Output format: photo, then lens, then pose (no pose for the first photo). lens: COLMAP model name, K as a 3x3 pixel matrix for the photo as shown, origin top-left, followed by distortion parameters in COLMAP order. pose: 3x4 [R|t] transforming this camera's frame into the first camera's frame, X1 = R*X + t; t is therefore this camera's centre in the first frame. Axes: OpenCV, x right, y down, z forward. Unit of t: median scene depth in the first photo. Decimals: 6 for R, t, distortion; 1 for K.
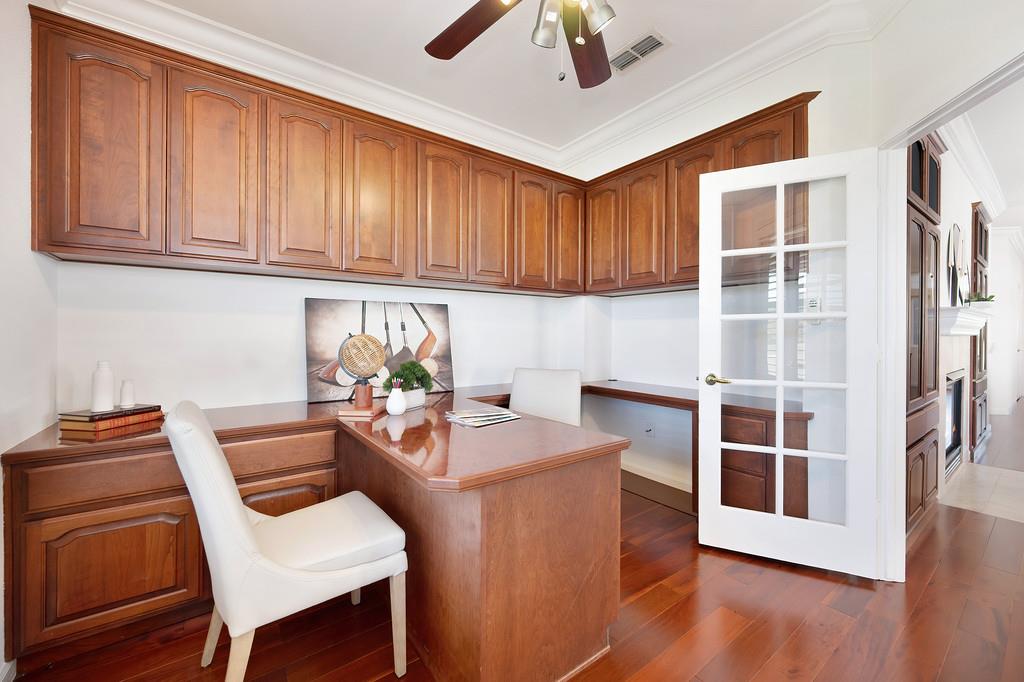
lens RADIAL K [[409.4, 0, 511.3], [0, 409.4, 337.3], [0, 0, 1]] dist [-0.001409, 0.000410]
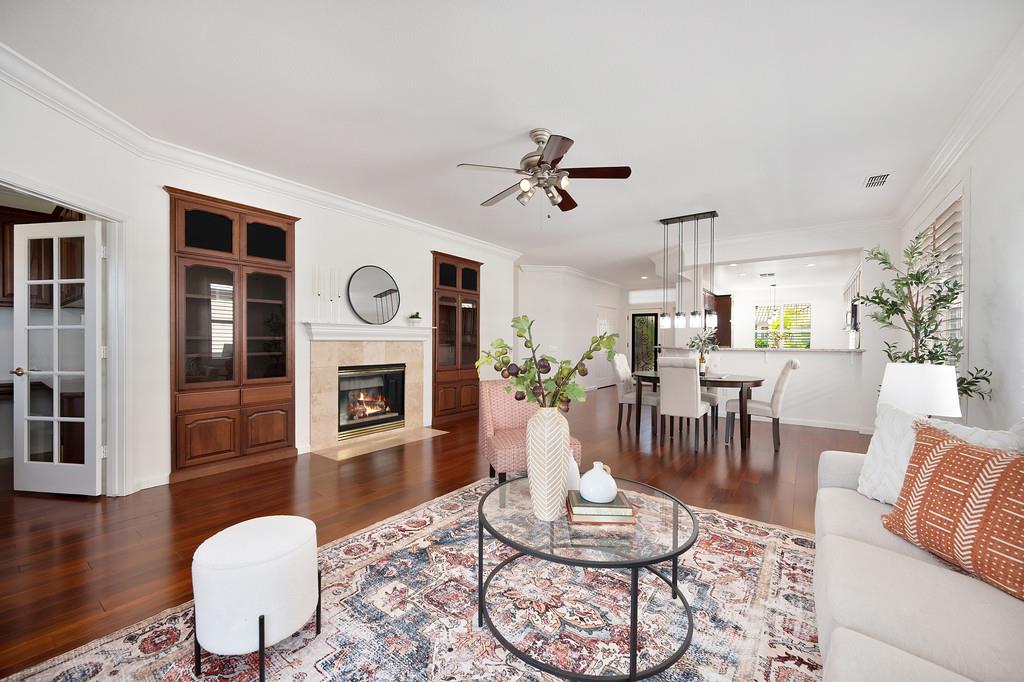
lens RADIAL K [[409.4, 0, 512.9], [0, 409.4, 341.7], [0, 0, 1]] dist [-0.001409, 0.000410]
pose [[0.948381, -0.001364, 0.317129, 1.654906], [0.000257, 0.999994, 0.003532, -0.004970], [-0.317132, -0.003268, 0.948376, -0.866452]]
